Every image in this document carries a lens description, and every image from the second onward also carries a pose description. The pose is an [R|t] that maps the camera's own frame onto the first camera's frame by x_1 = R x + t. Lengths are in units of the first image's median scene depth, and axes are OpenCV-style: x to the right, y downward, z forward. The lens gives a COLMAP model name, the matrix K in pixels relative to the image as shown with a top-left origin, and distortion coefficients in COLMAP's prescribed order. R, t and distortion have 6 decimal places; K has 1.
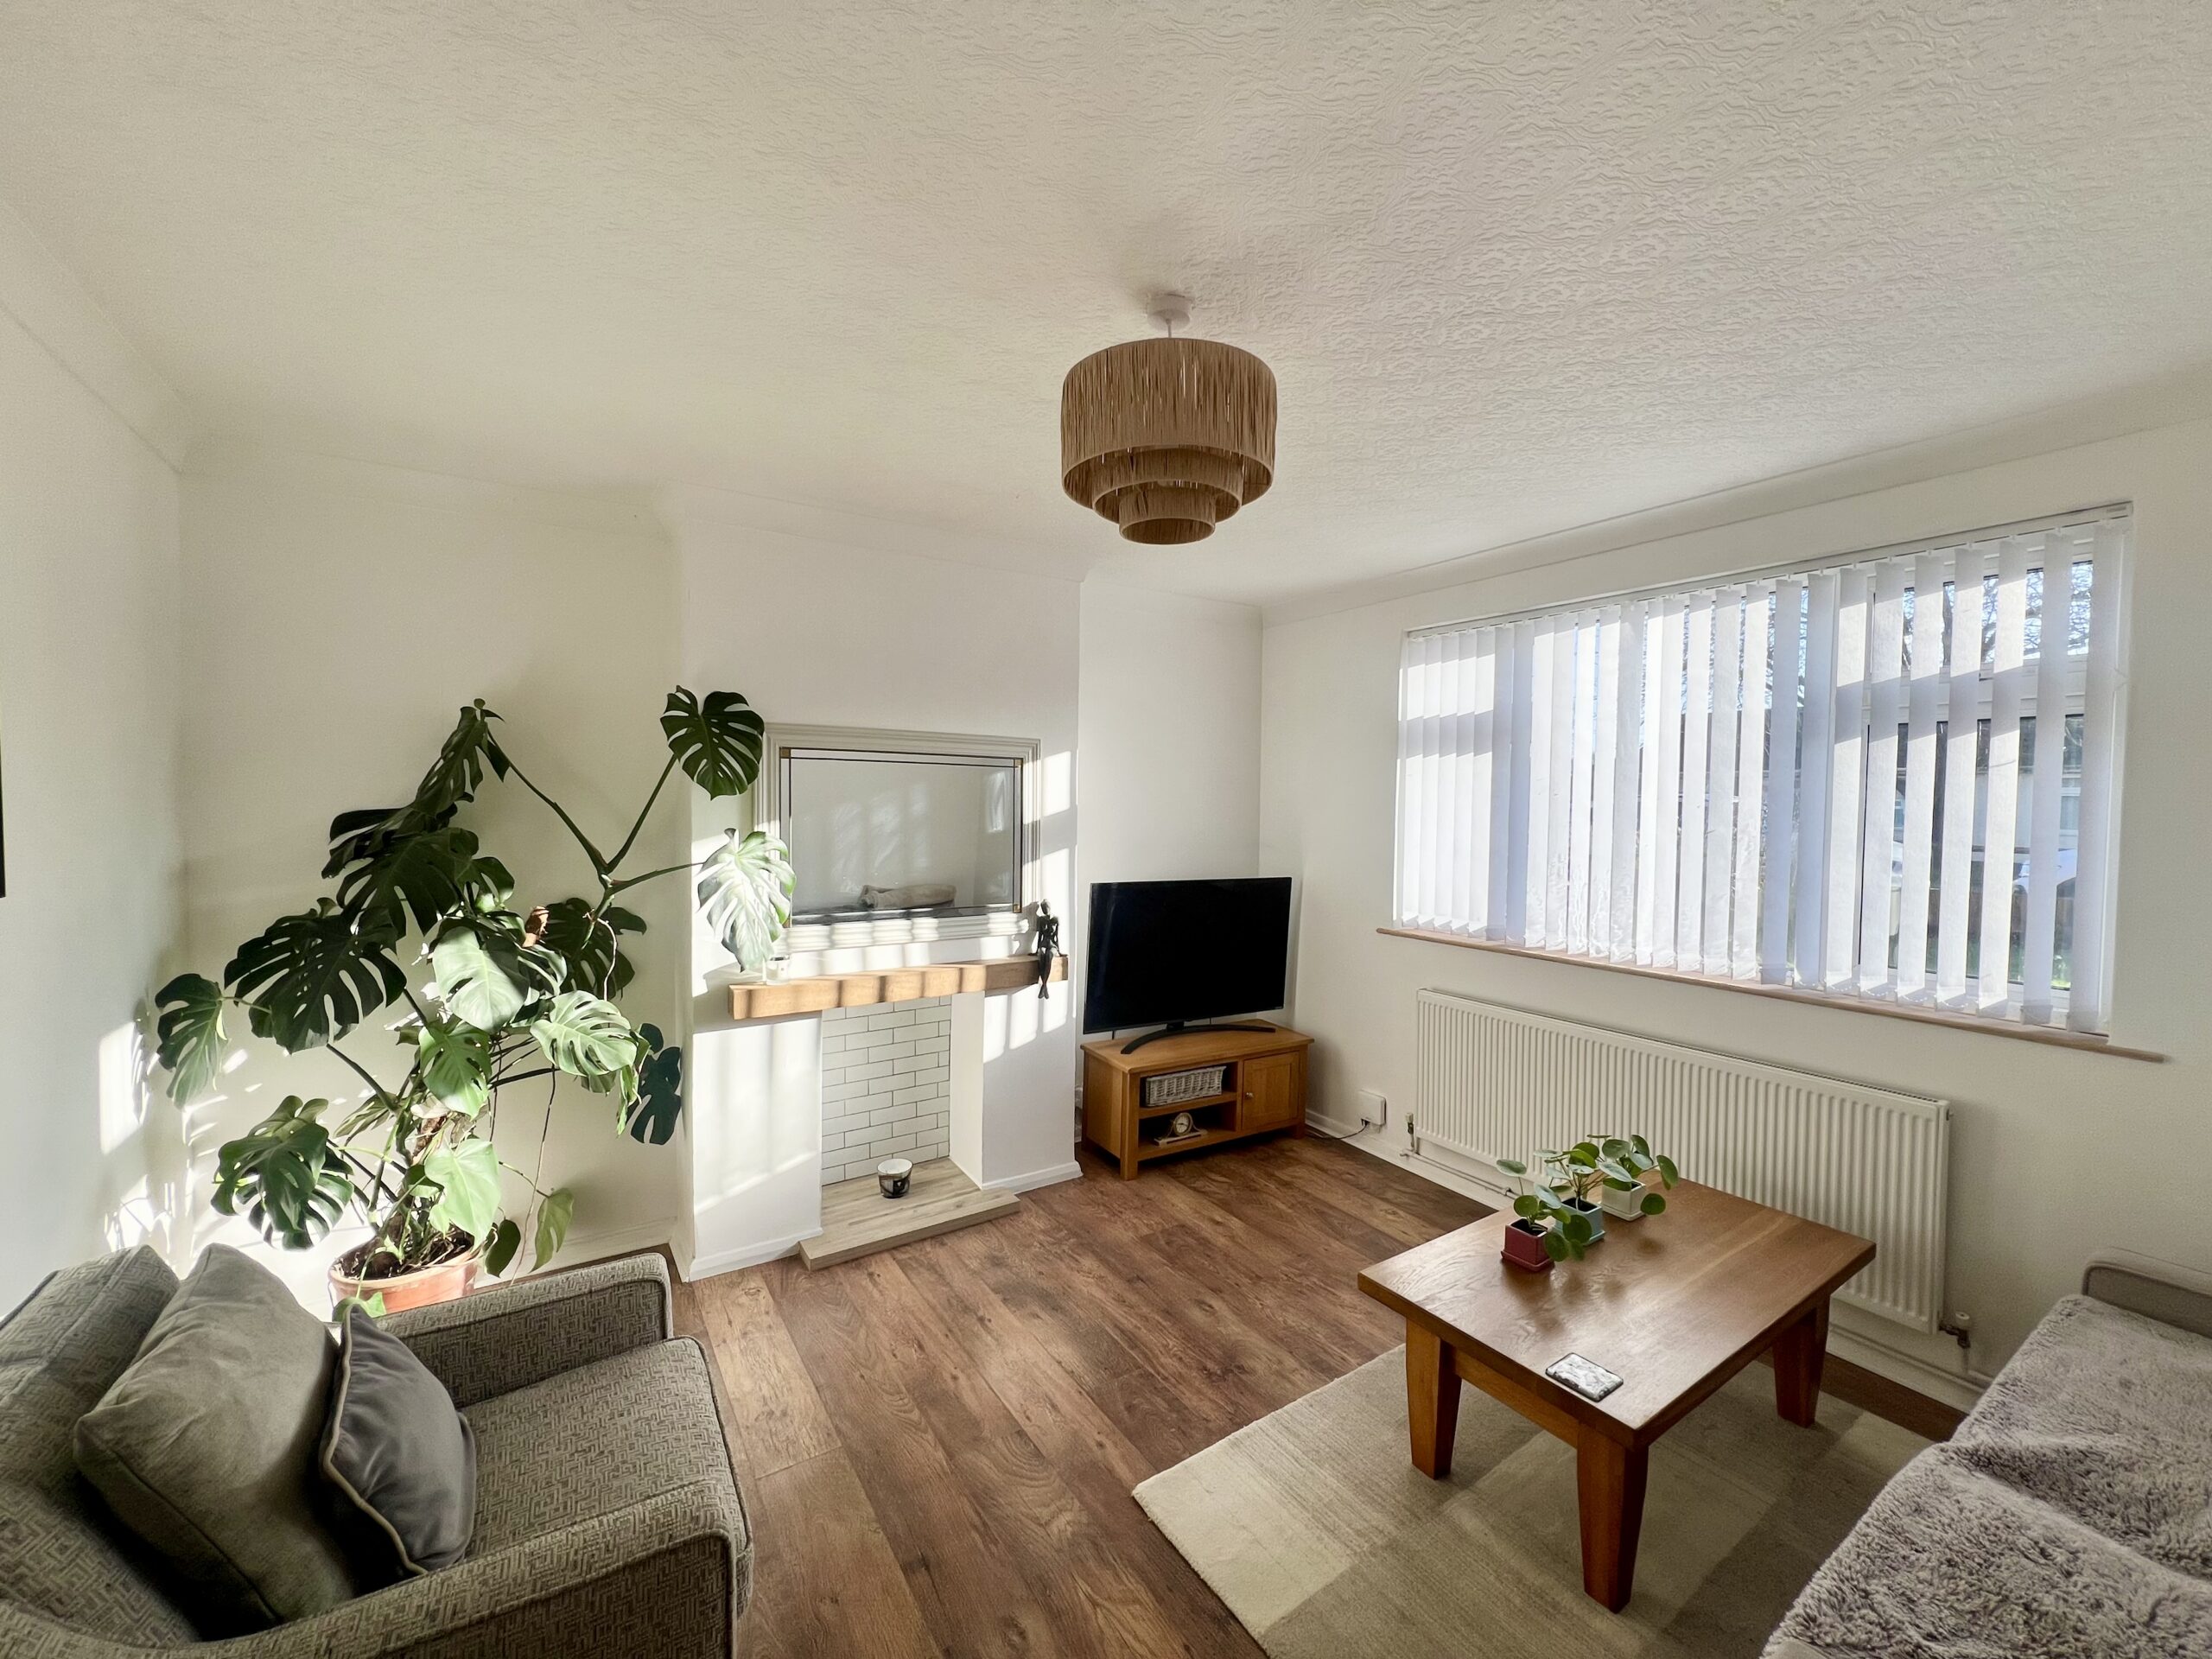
lens RADIAL K [[885.9, 0, 1106.0], [0, 885.9, 829.5], [0, 0, 1]] dist [0.000455, 0.000244]
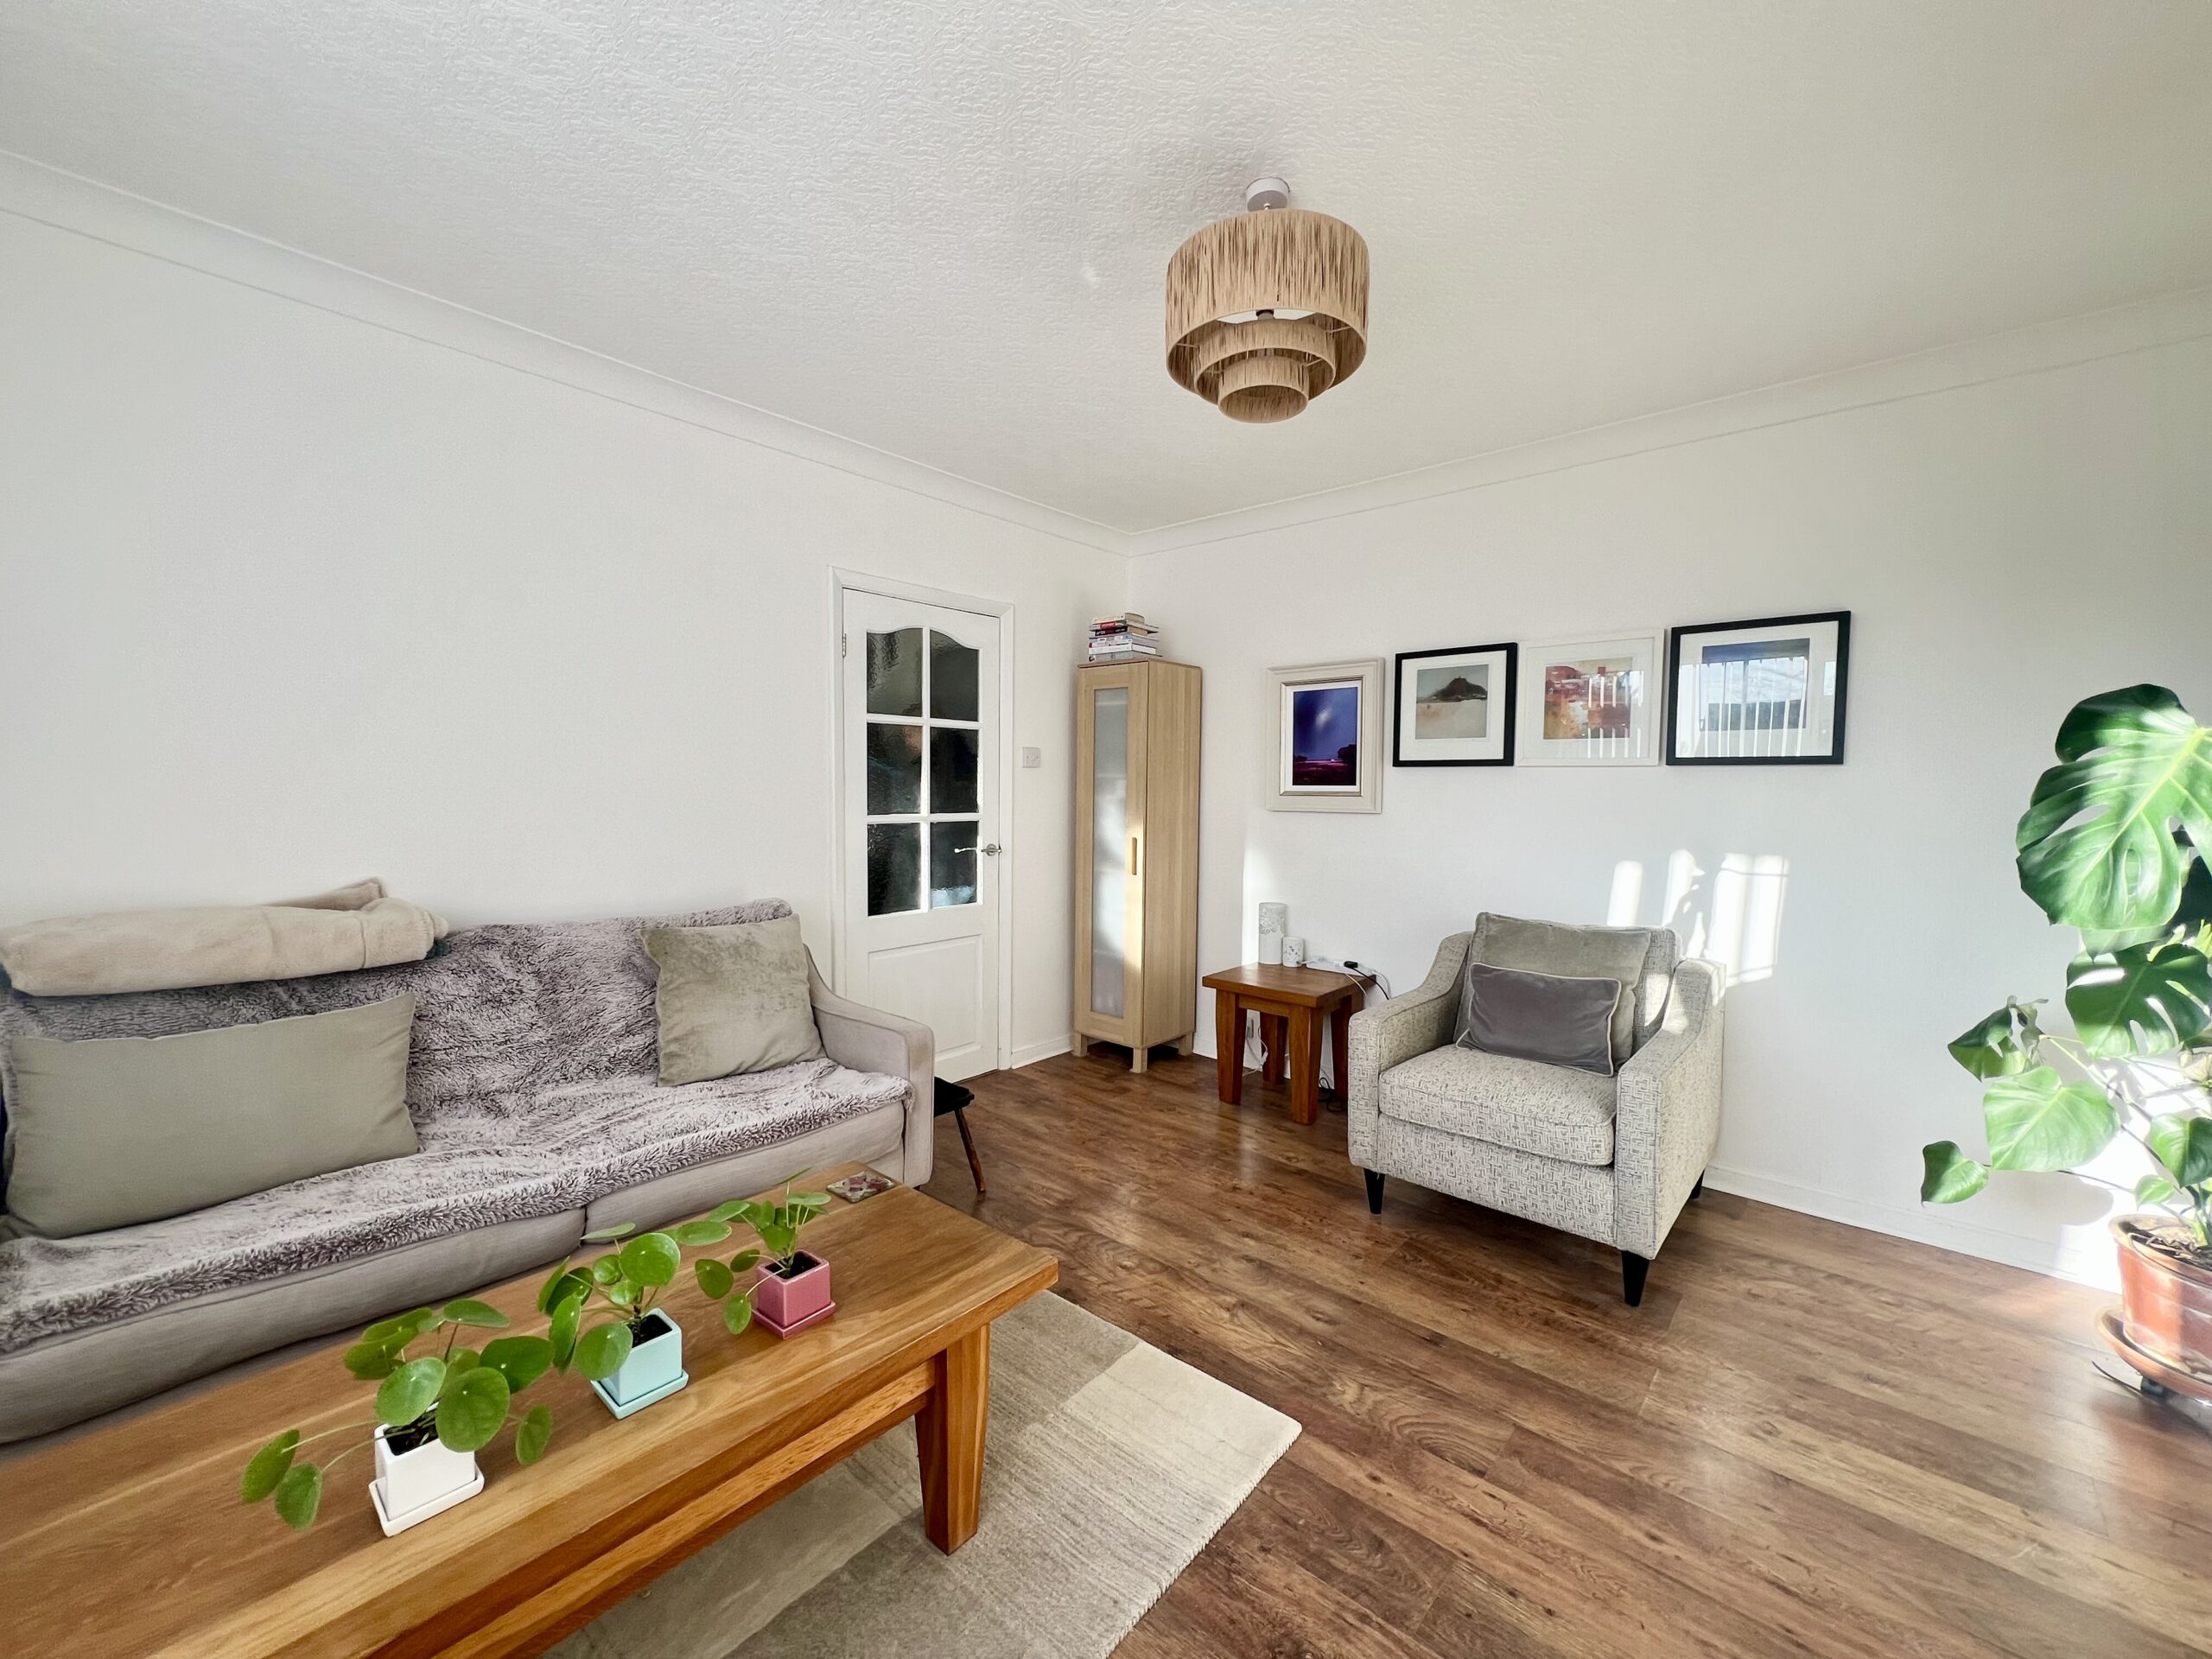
lens RADIAL K [[886.5, 0, 1106.0], [0, 886.5, 829.5], [0, 0, 1]] dist [0.000662, 0.000830]
pose [[-0.964174, -0.007748, -0.265159, 0.418070], [-0.028335, 0.996863, 0.073904, 0.079979], [0.263754, 0.078770, -0.961368, 1.597210]]
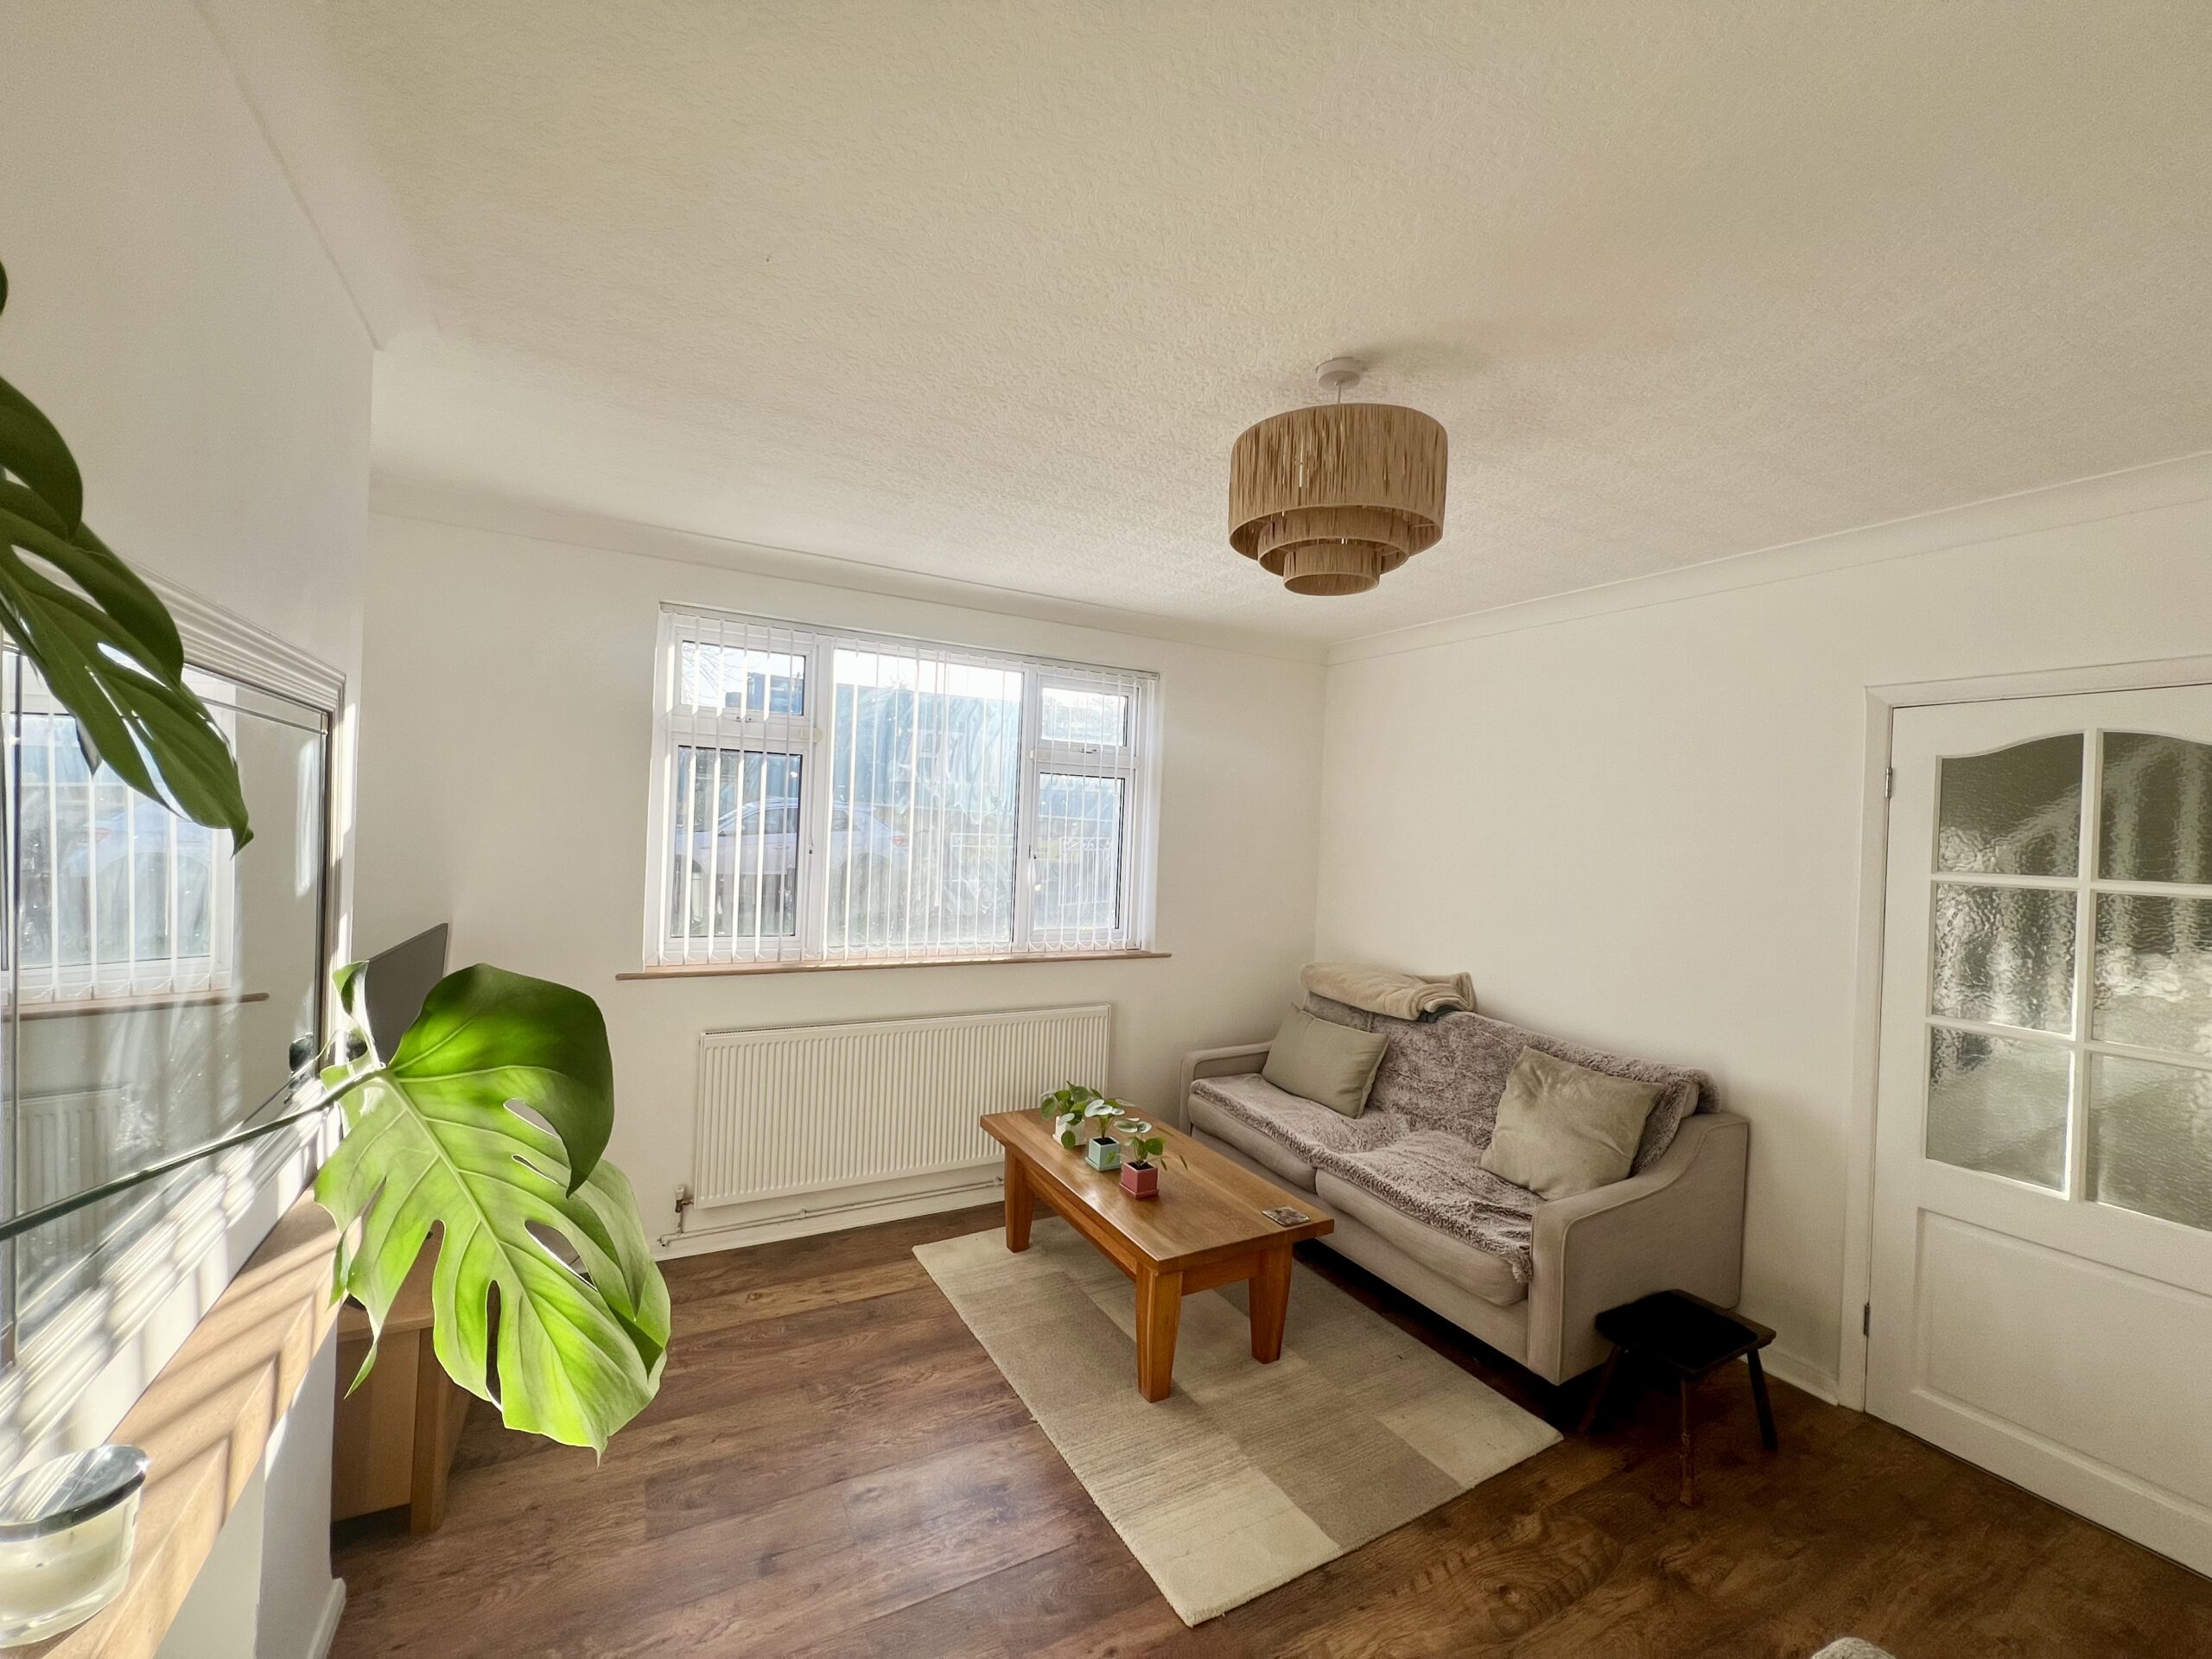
lens RADIAL K [[885.9, 0, 1106.0], [0, 885.9, 829.5], [0, 0, 1]] dist [0.000455, 0.000244]
pose [[0.074157, -0.012094, 0.997173, -0.771669], [-0.010090, 0.999866, 0.012877, -0.051613], [-0.997196, -0.011016, 0.074025, 0.931792]]
